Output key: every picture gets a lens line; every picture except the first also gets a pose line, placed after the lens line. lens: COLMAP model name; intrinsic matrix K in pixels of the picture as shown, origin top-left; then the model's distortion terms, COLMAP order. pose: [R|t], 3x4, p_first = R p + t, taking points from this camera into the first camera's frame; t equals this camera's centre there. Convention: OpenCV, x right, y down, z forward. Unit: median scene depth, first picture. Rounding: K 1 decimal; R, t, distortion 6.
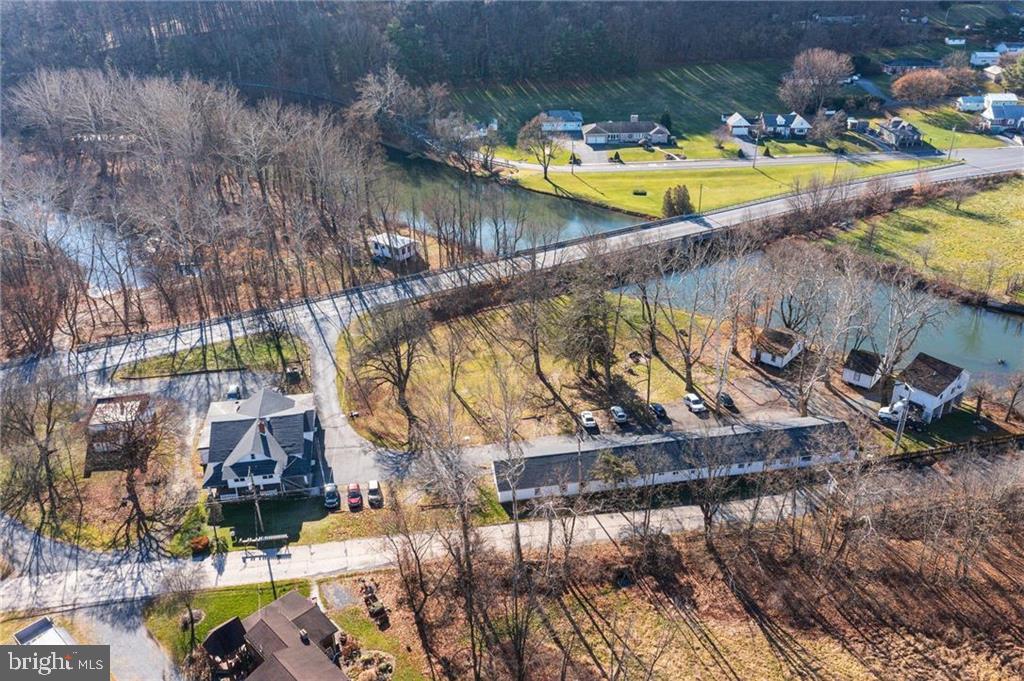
lens RADIAL K [[811.6, 0, 505.8], [0, 811.6, 332.8], [0, 0, 1]] dist [-0.002648, -0.001607]
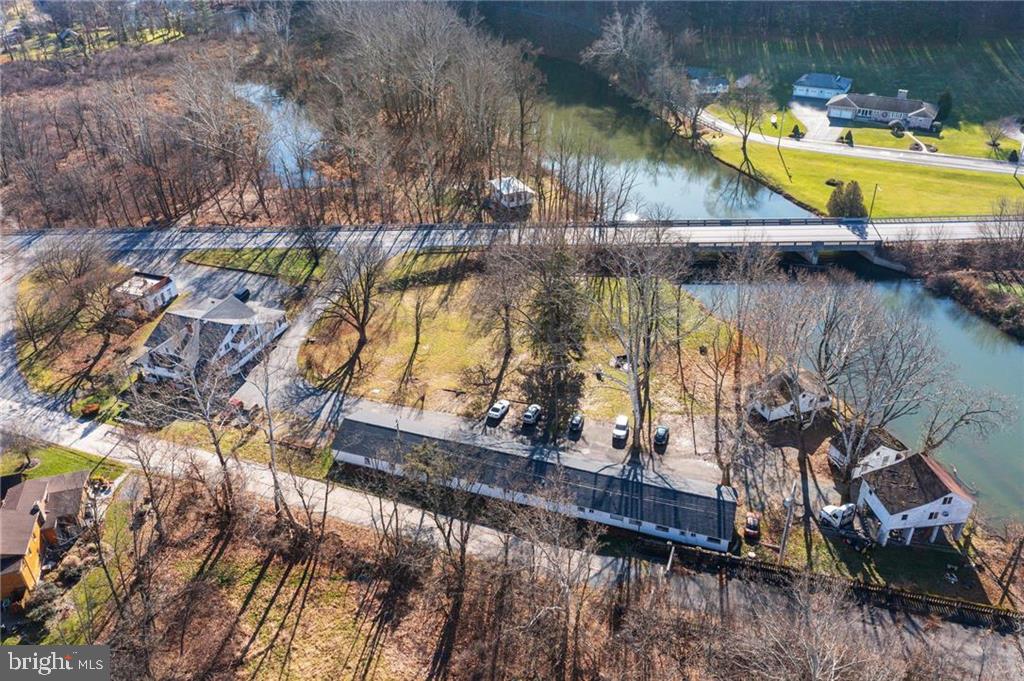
lens RADIAL K [[811.6, 0, 514.8], [0, 811.6, 341.4], [0, 0, 1]] dist [-0.002648, -0.001607]
pose [[0.871520, 0.252996, -0.420054, 0.319372], [-0.218206, 0.967229, 0.129826, -0.060275], [0.439134, -0.021488, 0.898165, 0.120021]]
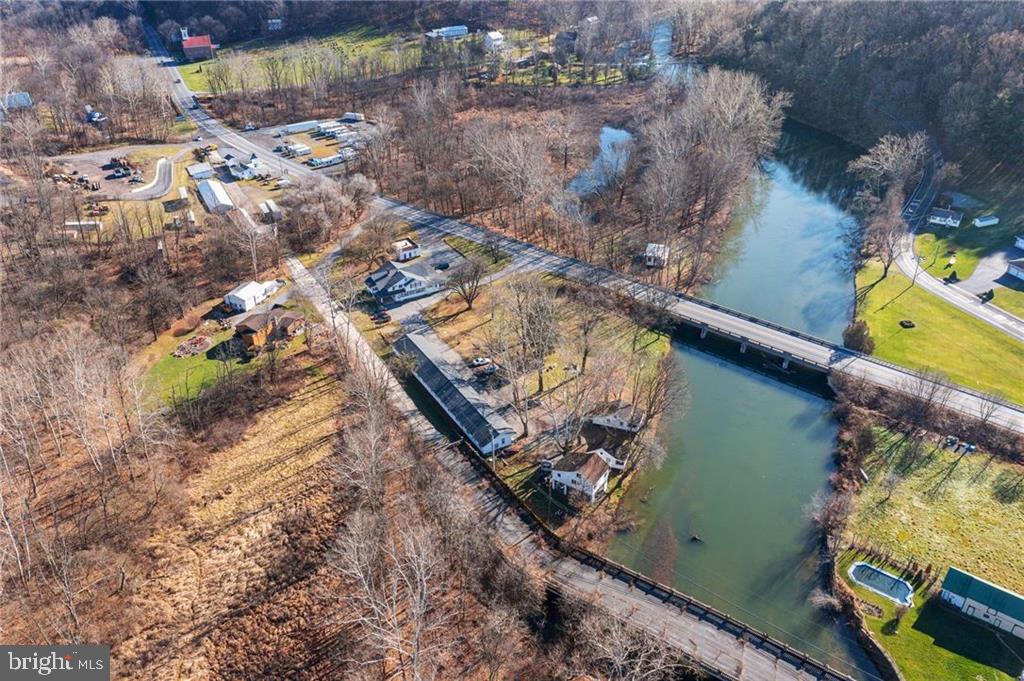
lens RADIAL K [[811.6, 0, 509.5], [0, 811.6, 340.4], [0, 0, 1]] dist [-0.002648, -0.001607]
pose [[0.345914, 0.481350, -0.805385, 0.933936], [-0.419163, 0.847237, 0.326331, -0.321540], [0.839432, 0.224705, 0.494836, 0.142470]]
